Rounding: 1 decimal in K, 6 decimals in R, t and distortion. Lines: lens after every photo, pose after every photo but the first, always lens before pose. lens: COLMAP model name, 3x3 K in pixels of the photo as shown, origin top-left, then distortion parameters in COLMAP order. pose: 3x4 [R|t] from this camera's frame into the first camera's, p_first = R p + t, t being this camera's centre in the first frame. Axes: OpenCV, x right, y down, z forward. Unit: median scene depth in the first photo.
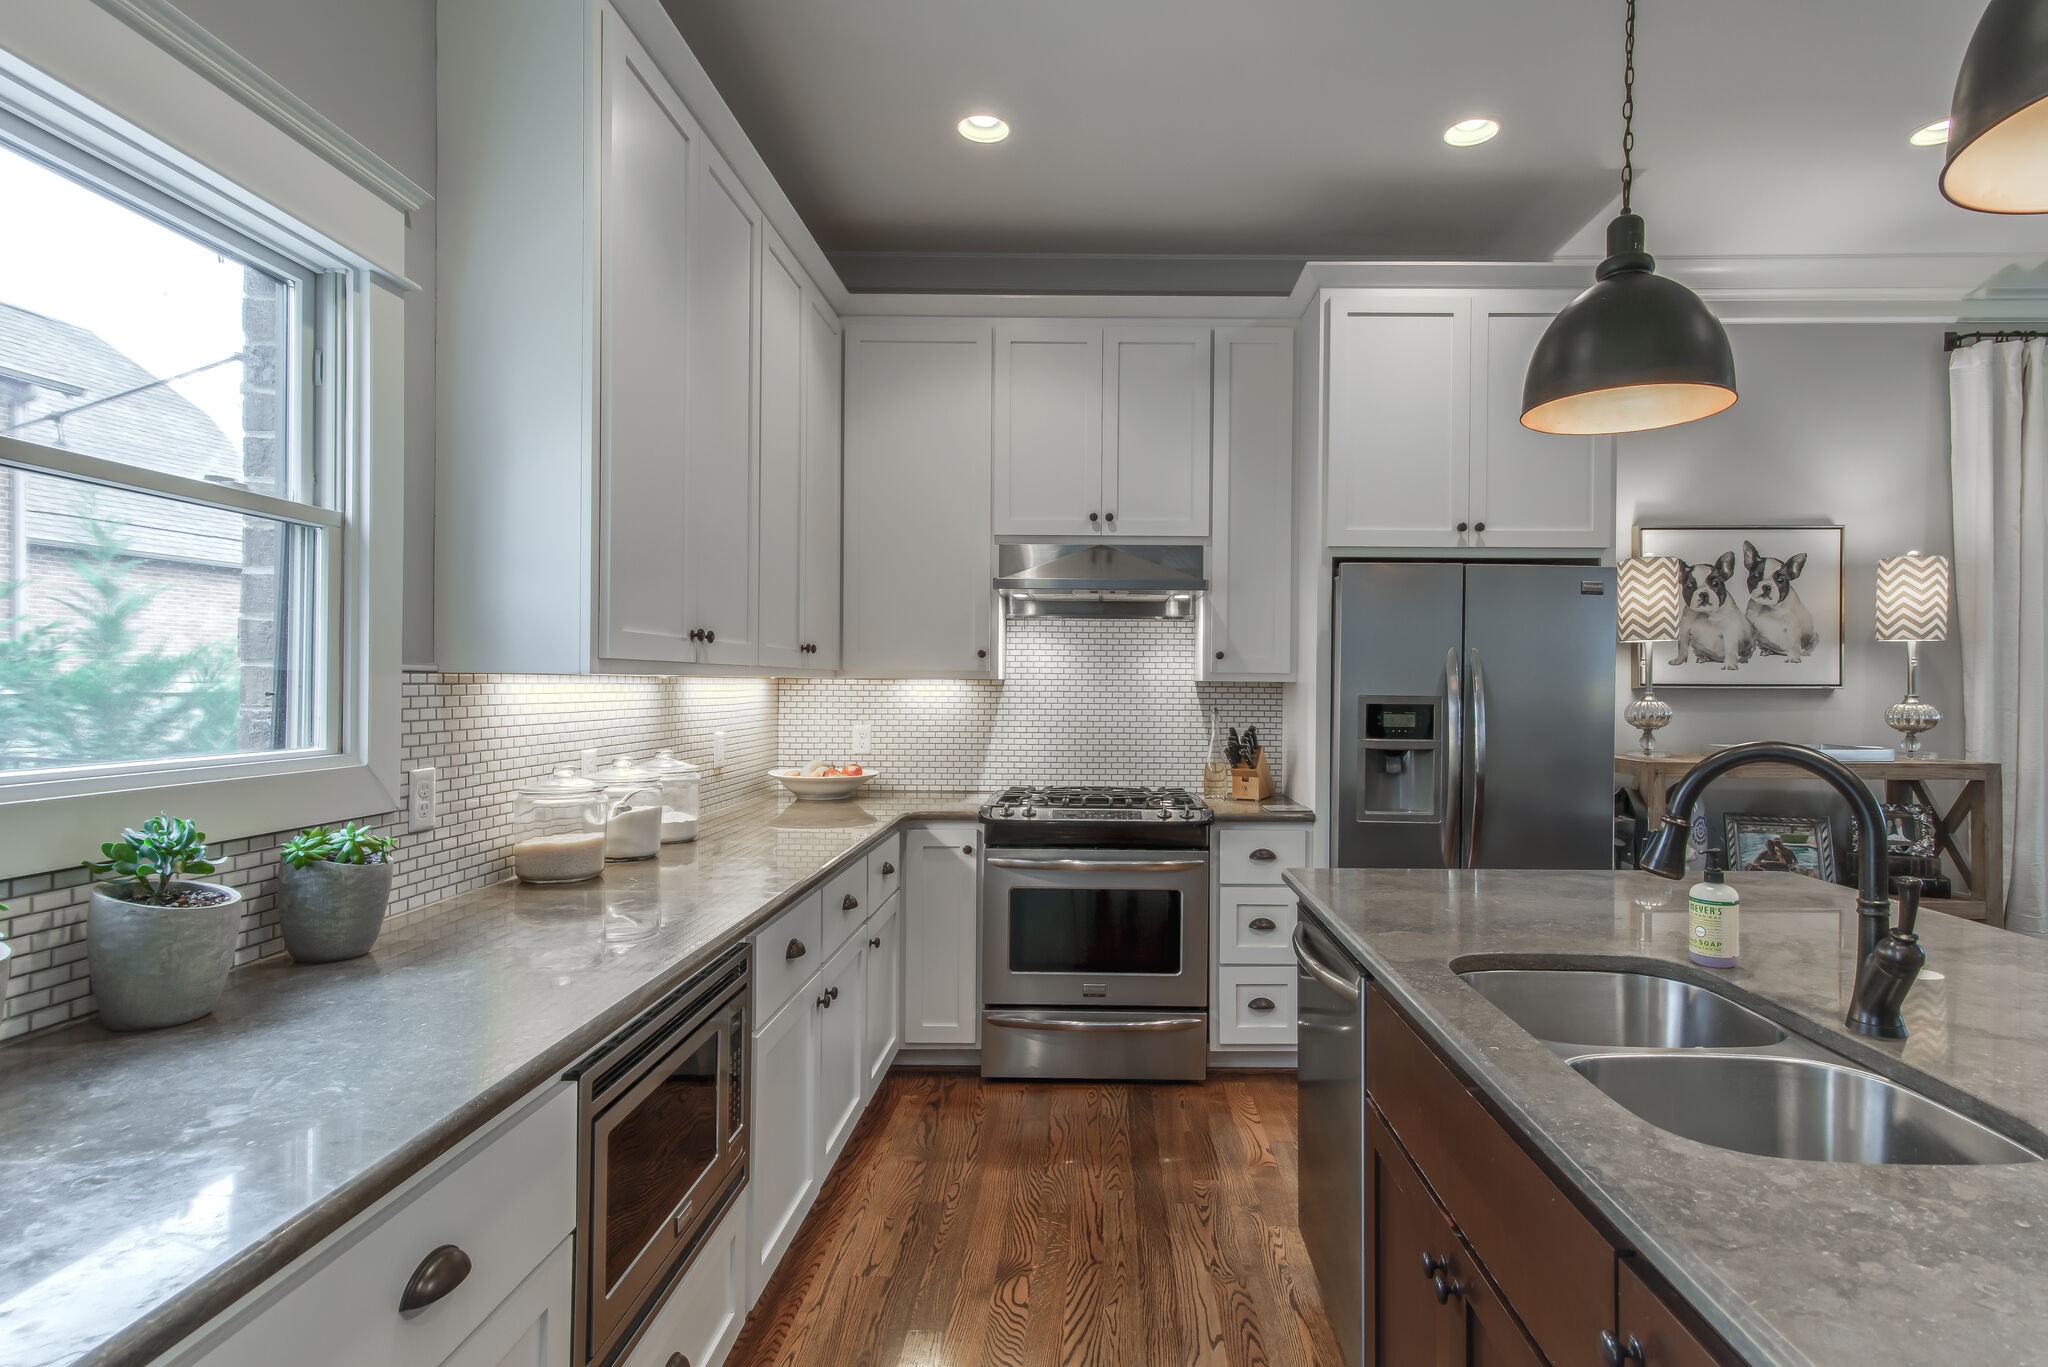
lens RADIAL K [[1042.7, 0, 1087.5], [0, 1042.7, 684.2], [0, 0, 1]] dist [0.015067, -0.000349]
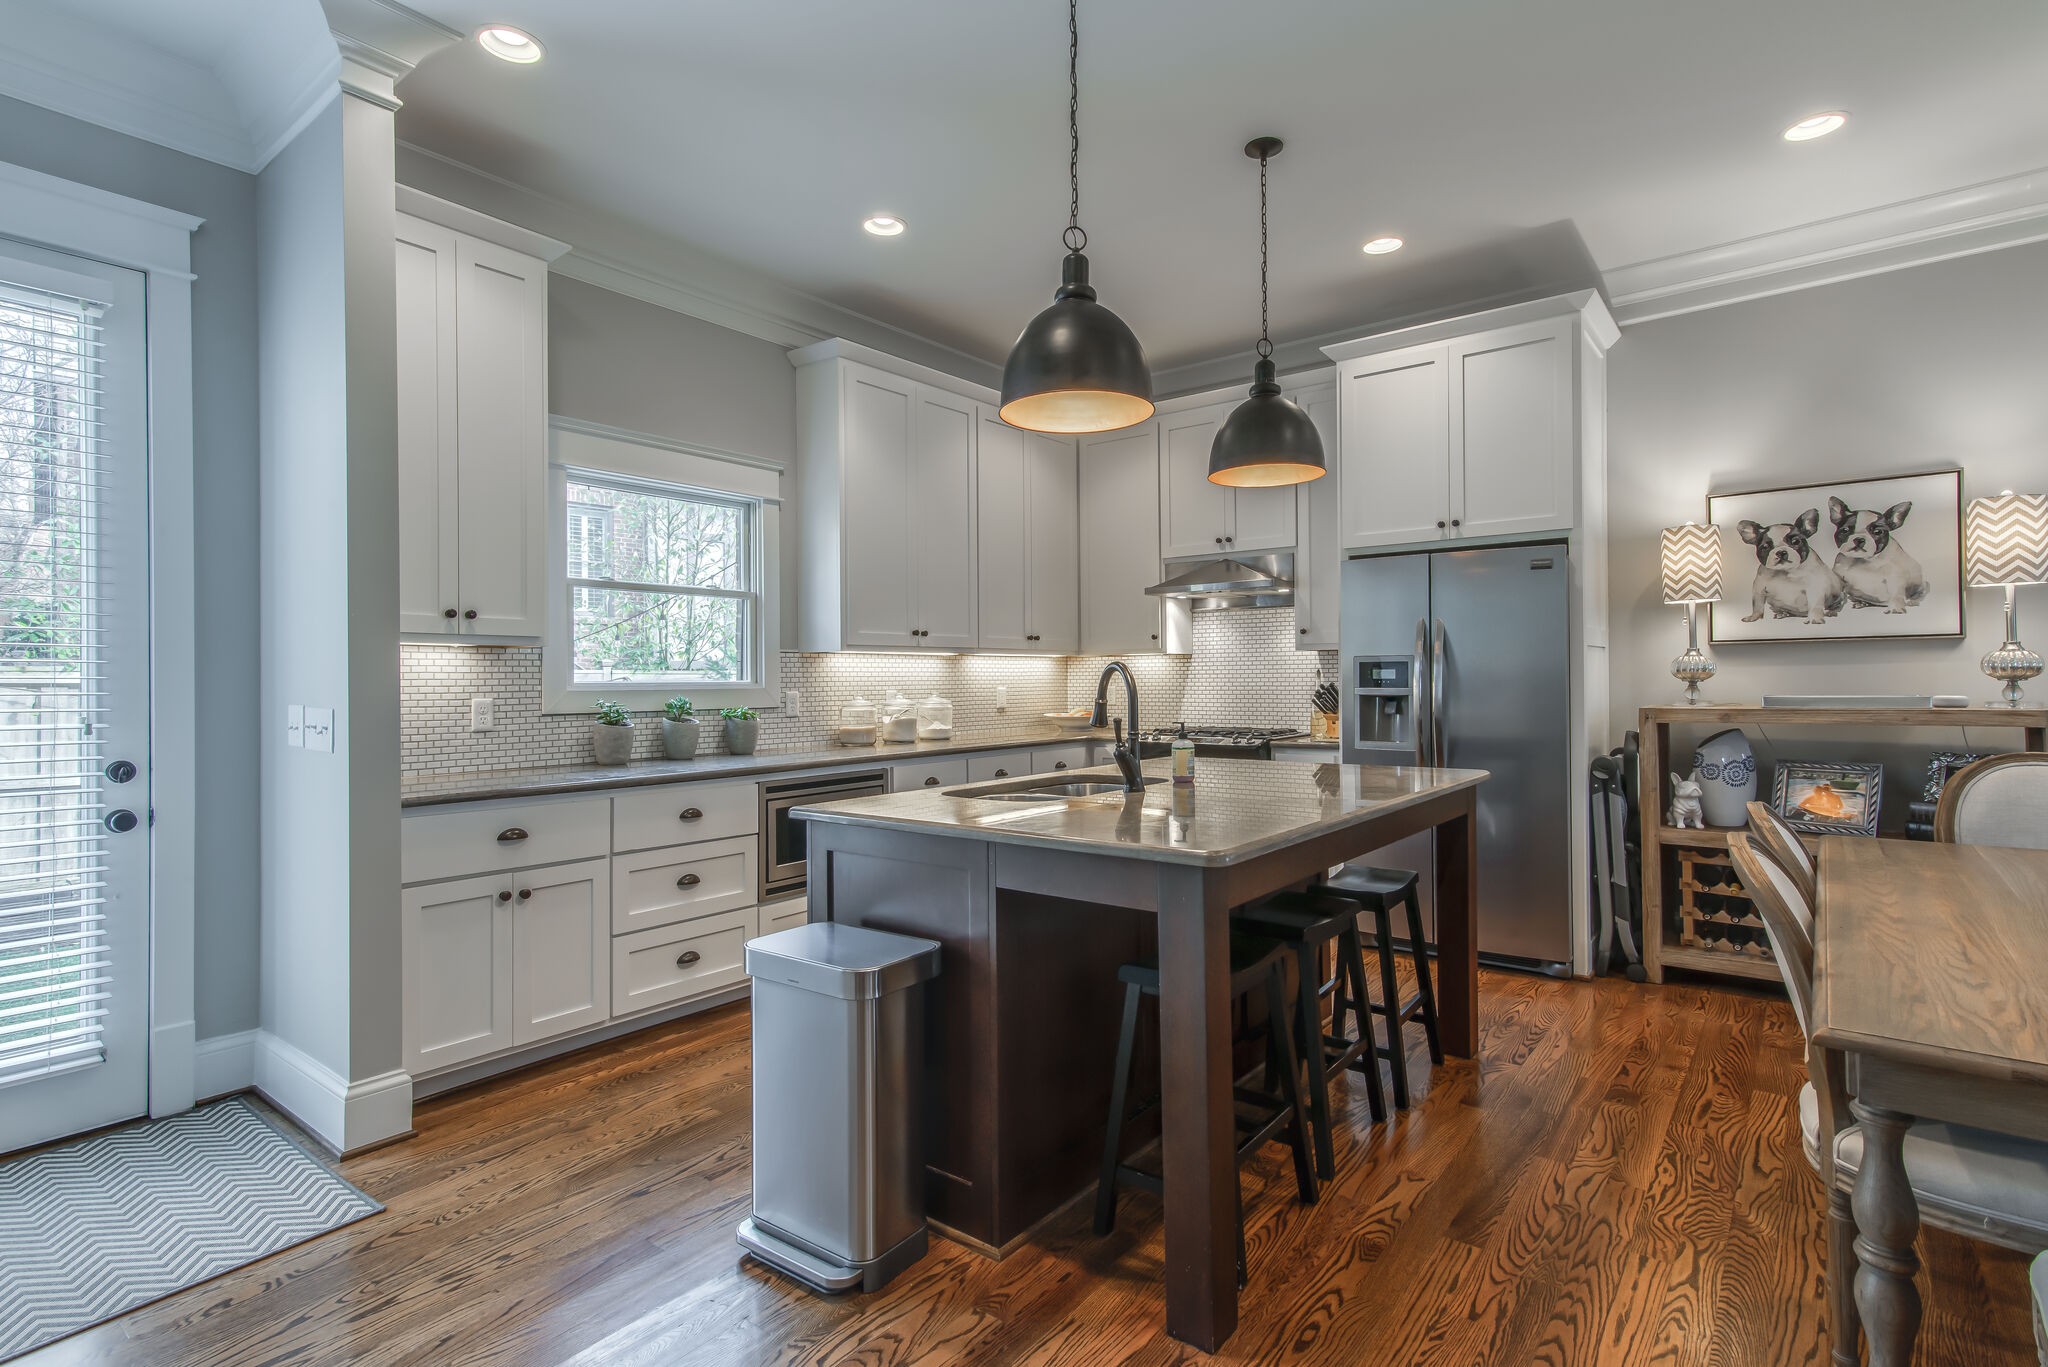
lens RADIAL K [[1000.9, 0, 1027.1], [0, 1000.9, 674.1], [0, 0, 1]] dist [0.016375, 0.000615]
pose [[0.792861, -0.017195, -0.609160, 0.603789], [0.014637, 0.999851, -0.009172, 0.033528], [0.609227, -0.001644, 0.792994, -0.258148]]
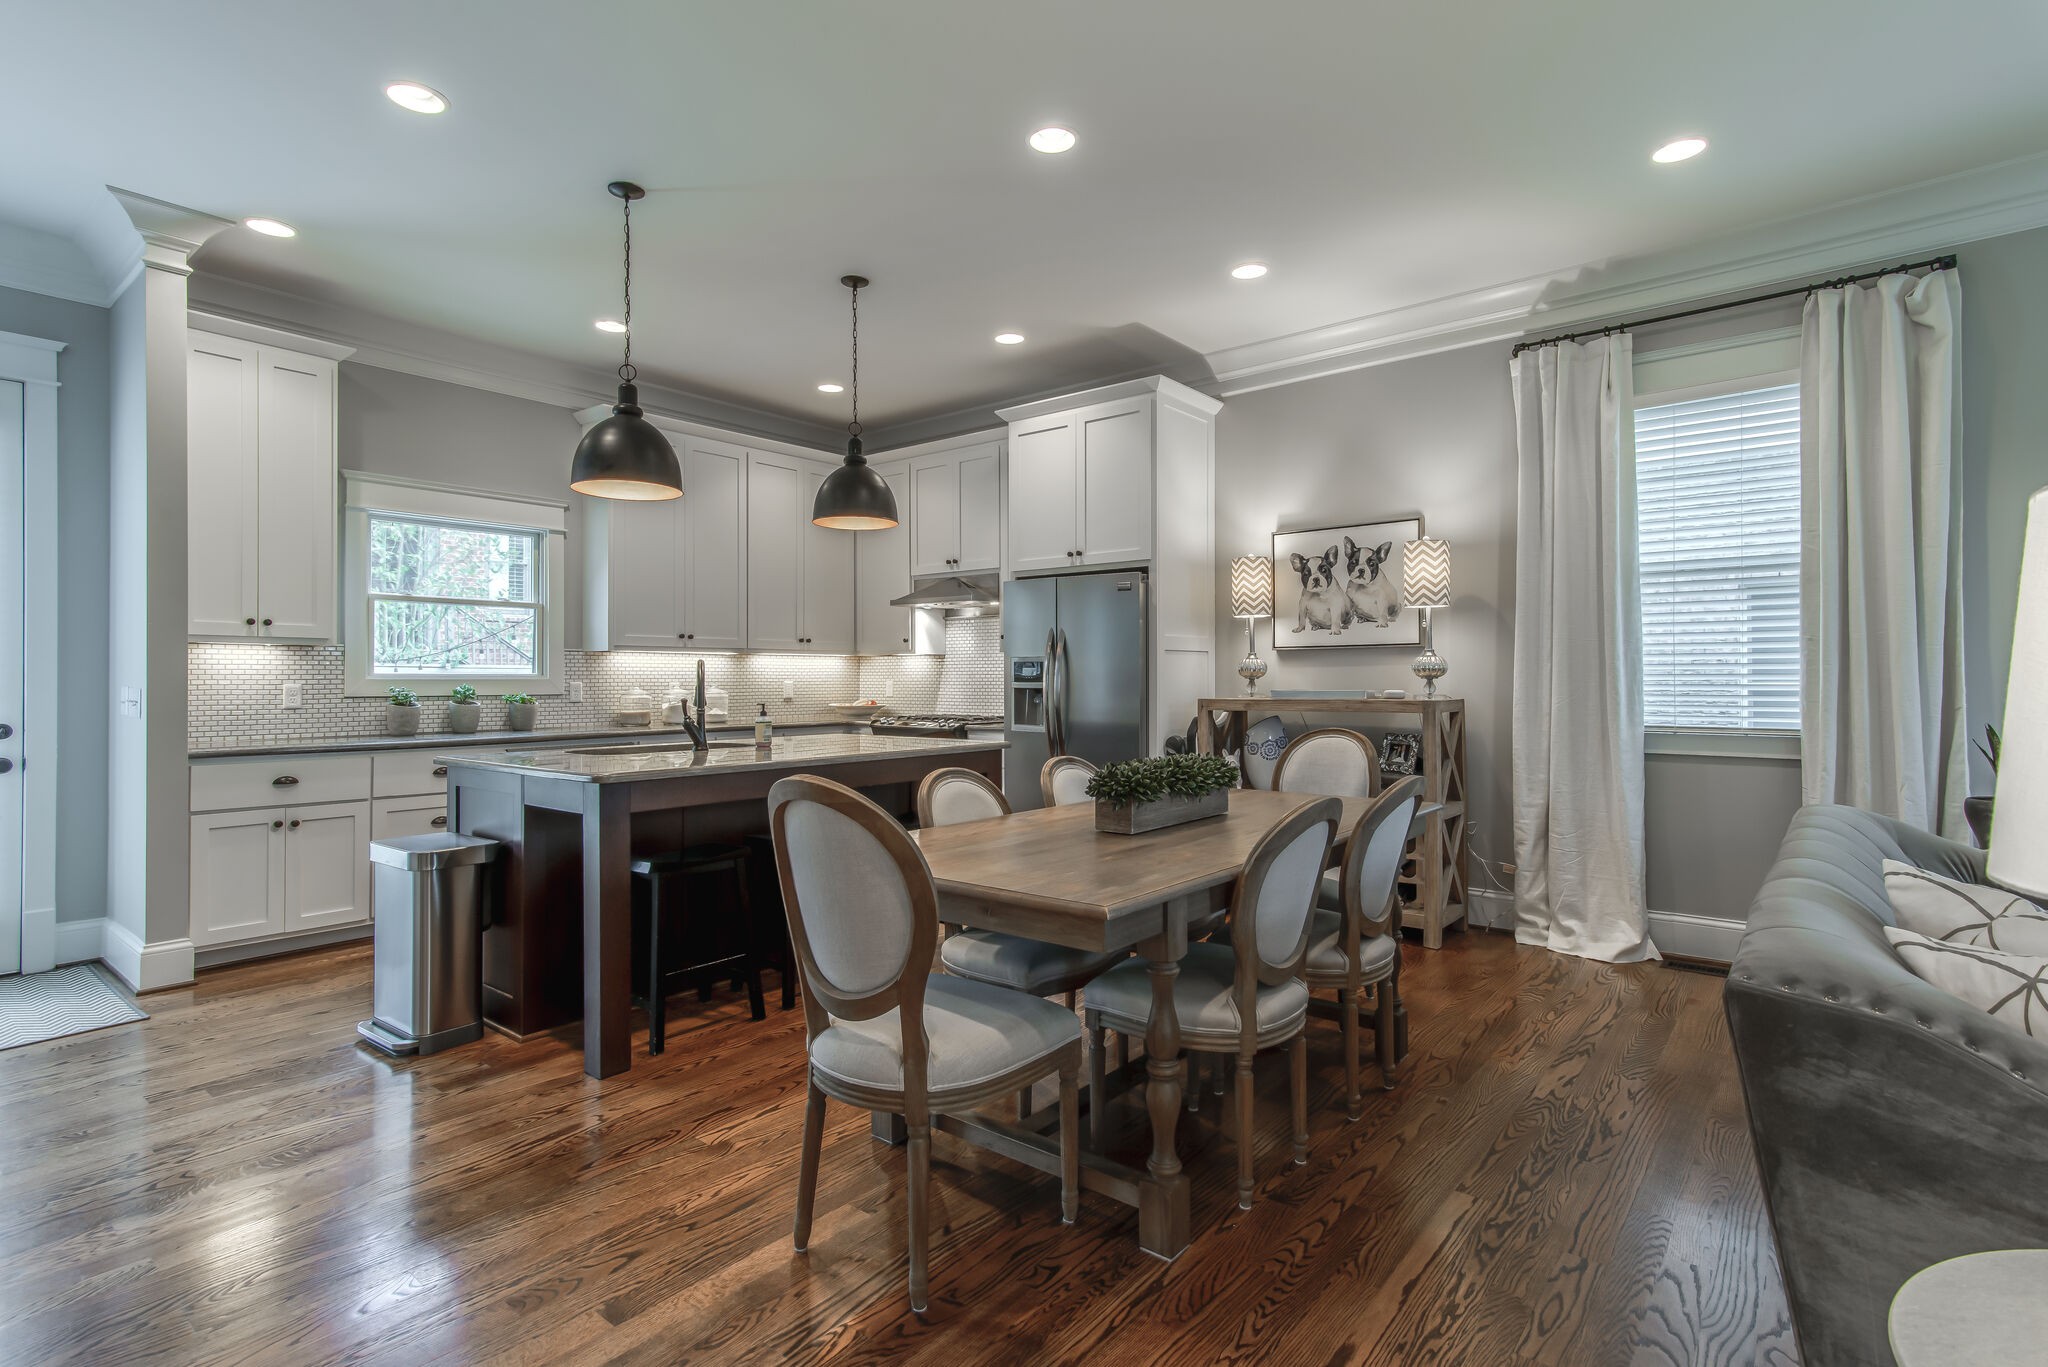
lens RADIAL K [[993.5, 0, 1019.9], [0, 993.5, 672.8], [0, 0, 1]] dist [0.016622, -0.000084]
pose [[0.779132, -0.012061, -0.626744, 1.091153], [0.007330, 0.999922, -0.010130, 0.044557], [0.626817, 0.003298, 0.779159, -0.231502]]
